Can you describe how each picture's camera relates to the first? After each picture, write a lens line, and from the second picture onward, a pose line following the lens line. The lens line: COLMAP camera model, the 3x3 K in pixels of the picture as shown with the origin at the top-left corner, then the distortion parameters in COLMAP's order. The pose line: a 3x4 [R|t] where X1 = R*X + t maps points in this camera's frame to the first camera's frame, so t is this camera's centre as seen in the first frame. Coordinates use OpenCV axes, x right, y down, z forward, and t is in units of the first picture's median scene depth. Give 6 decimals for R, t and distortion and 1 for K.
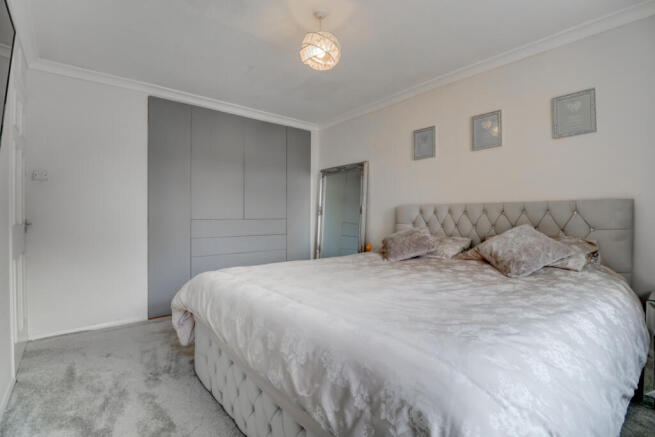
lens RADIAL K [[303.0, 0, 327.5], [0, 303.0, 218.5], [0, 0, 1]] dist [-0.000008, -0.014770]
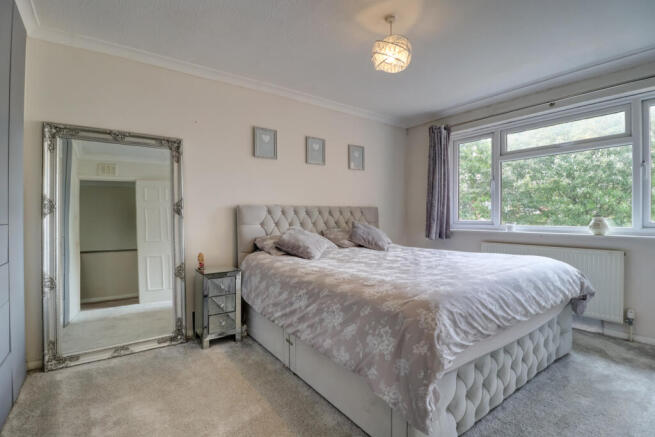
lens RADIAL K [[303.0, 0, 327.5], [0, 303.0, 218.5], [0, 0, 1]] dist [-0.000008, -0.014770]
pose [[0.075594, -0.006952, 0.997114, -0.663638], [0.012231, 0.999907, 0.006044, -0.003768], [-0.997064, 0.011739, 0.075672, 0.730165]]
